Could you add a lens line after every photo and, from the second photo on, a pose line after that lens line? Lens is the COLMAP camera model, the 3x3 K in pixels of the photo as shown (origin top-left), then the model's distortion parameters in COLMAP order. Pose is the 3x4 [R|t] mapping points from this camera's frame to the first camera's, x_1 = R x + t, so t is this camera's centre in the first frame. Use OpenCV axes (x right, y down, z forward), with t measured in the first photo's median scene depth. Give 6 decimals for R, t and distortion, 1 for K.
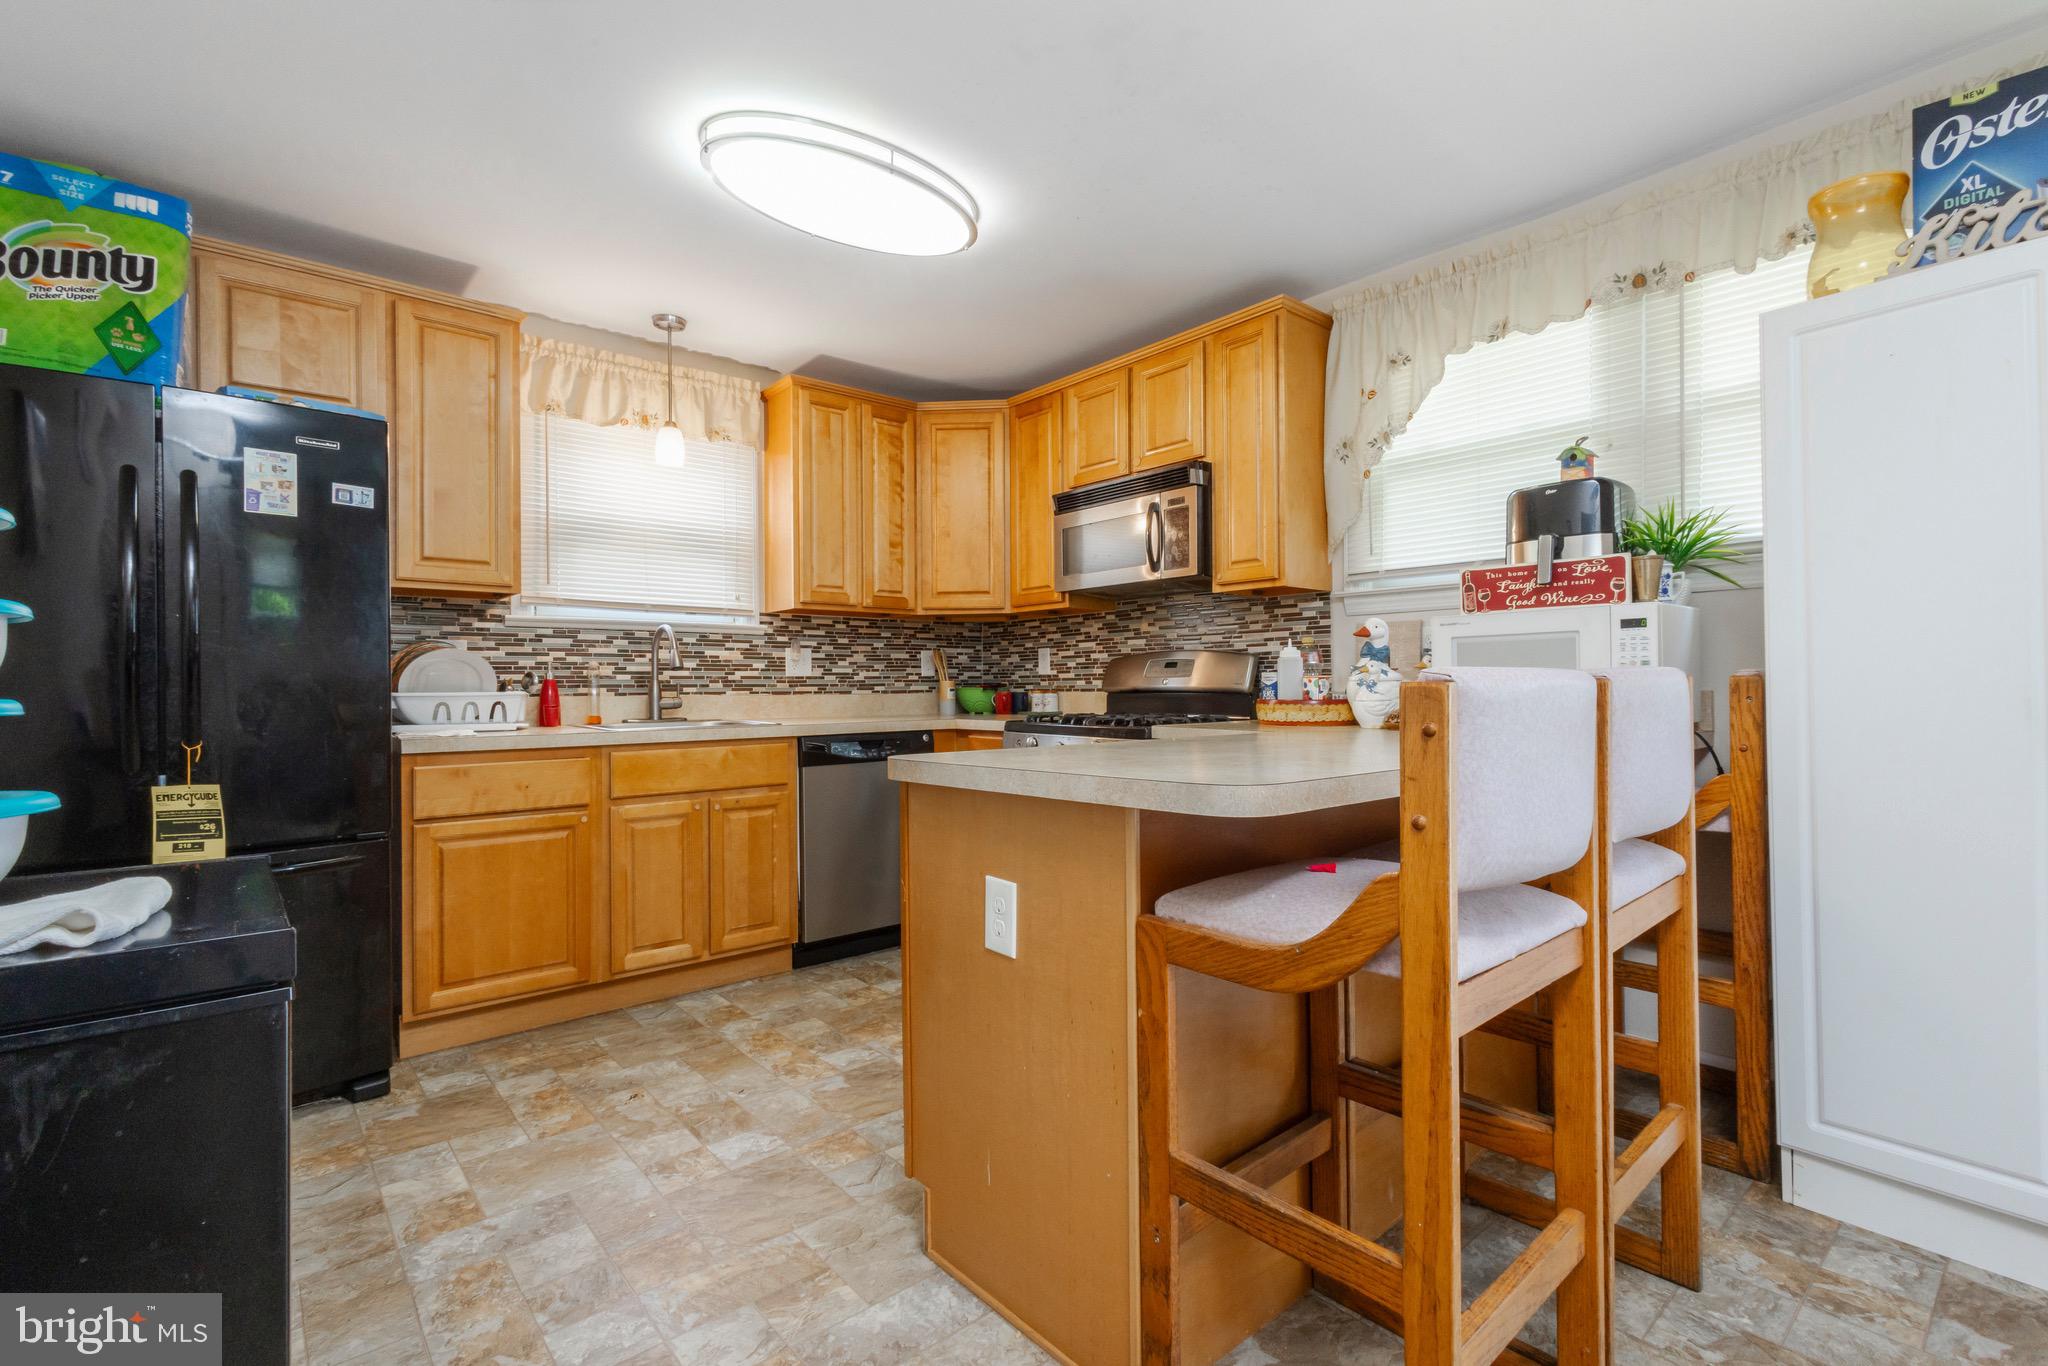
lens RADIAL K [[923.8, 0, 1024.0], [0, 923.8, 683.0], [0, 0, 1]] dist [0.022718, -0.000480]
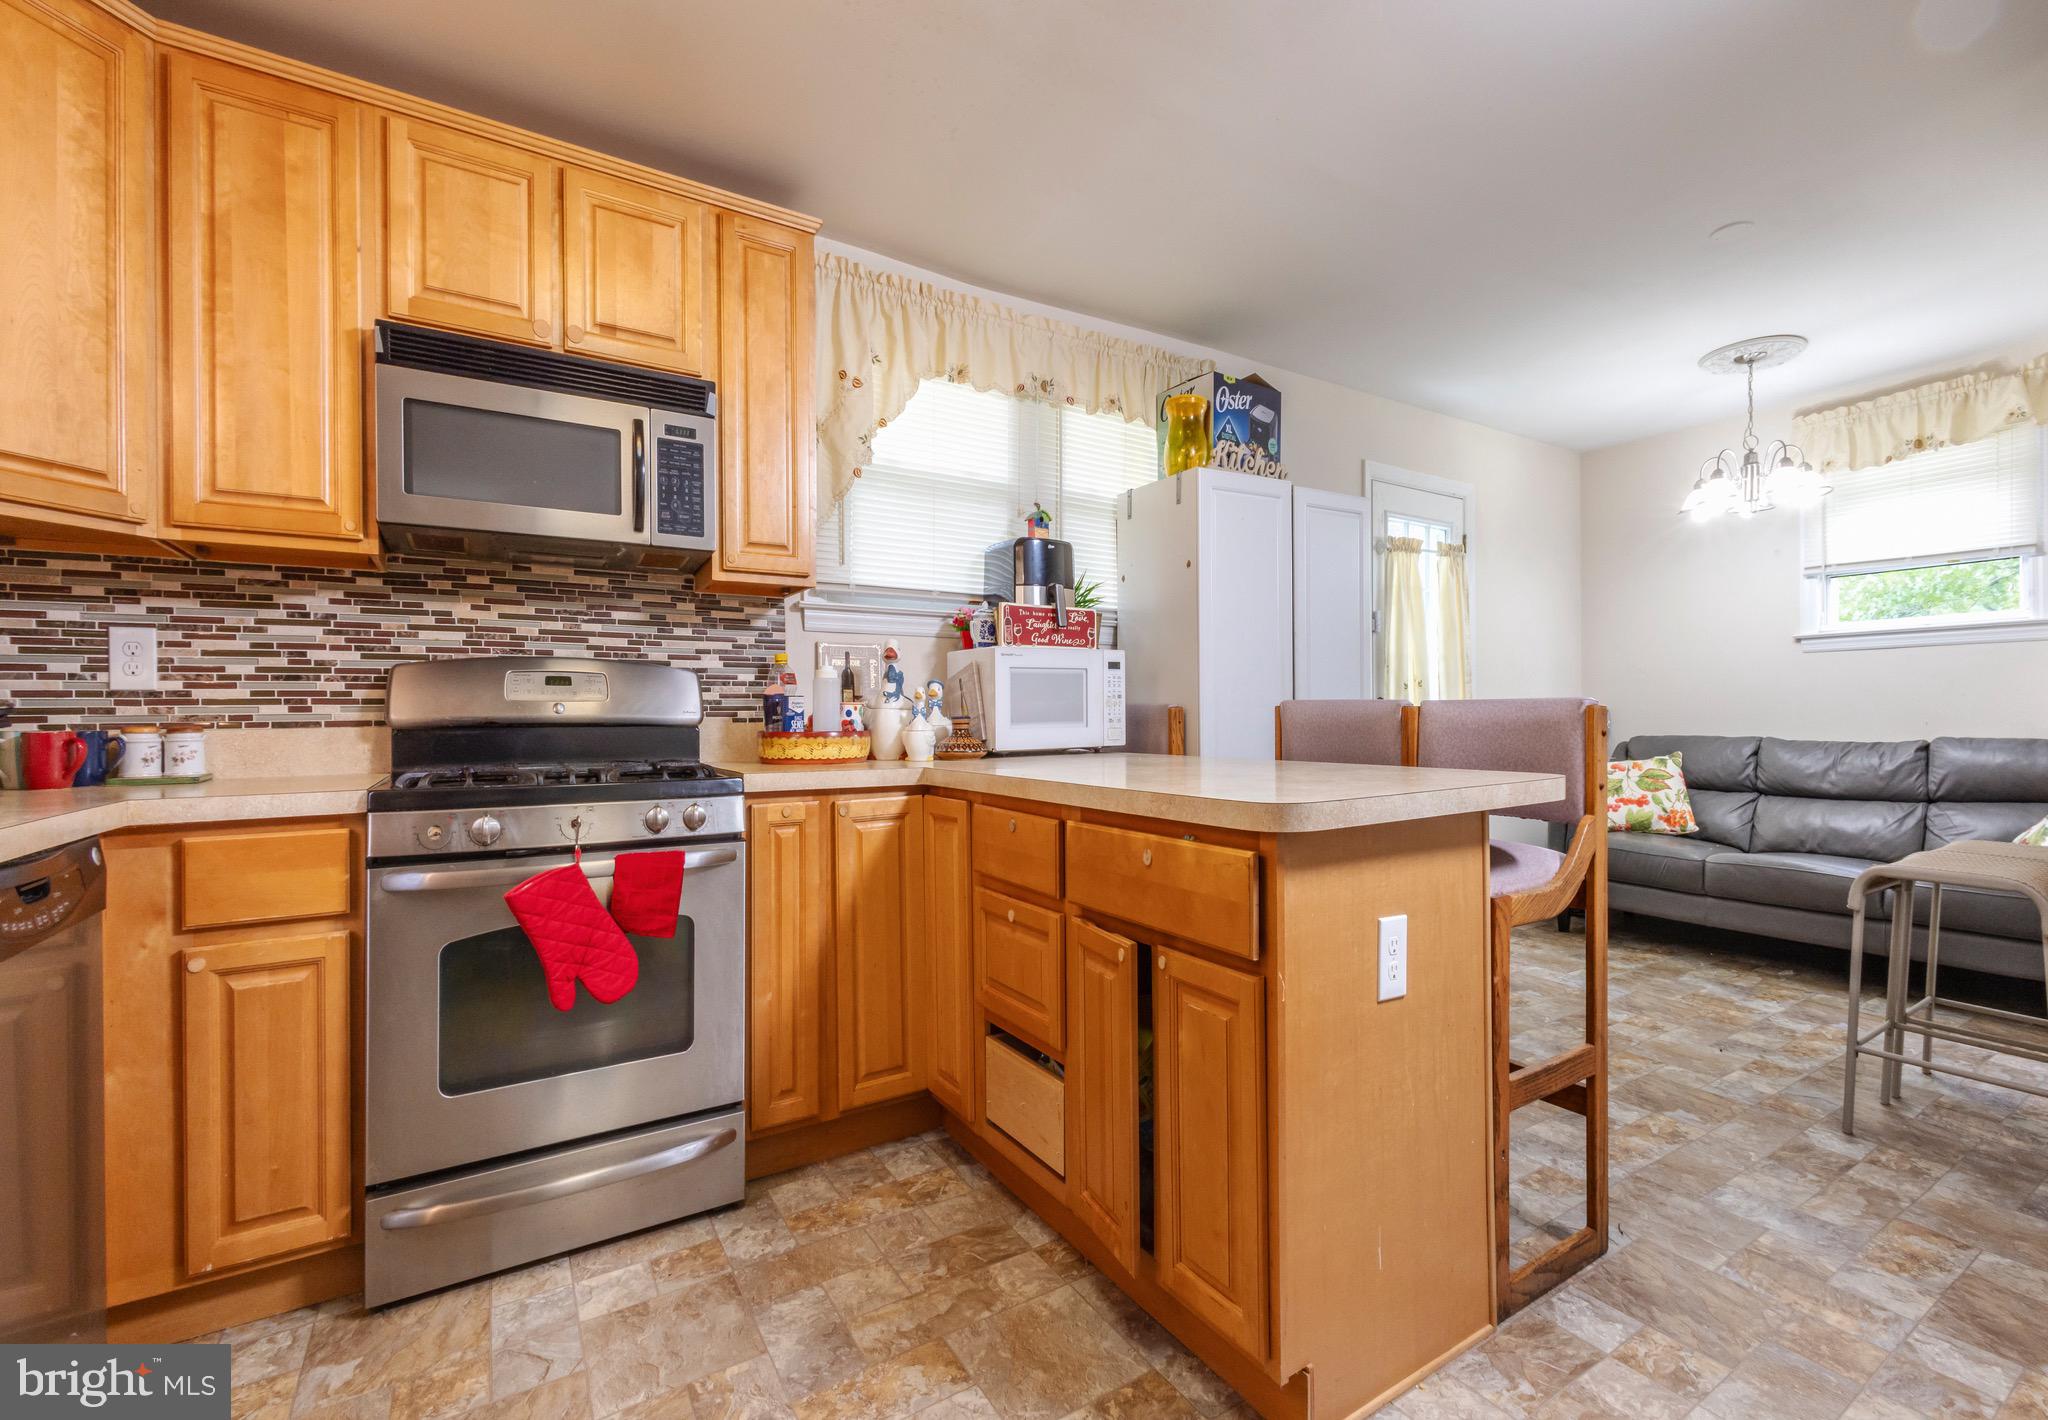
lens RADIAL K [[1158.5, 0, 1024.0], [0, 1158.5, 710.0], [0, 0, 1]] dist [0.016149, -0.000853]
pose [[0.025458, 0.008883, 0.999636, -0.646369], [0.002397, 0.999957, -0.008947, 0.007670], [-0.999673, 0.002624, 0.025435, 0.739414]]
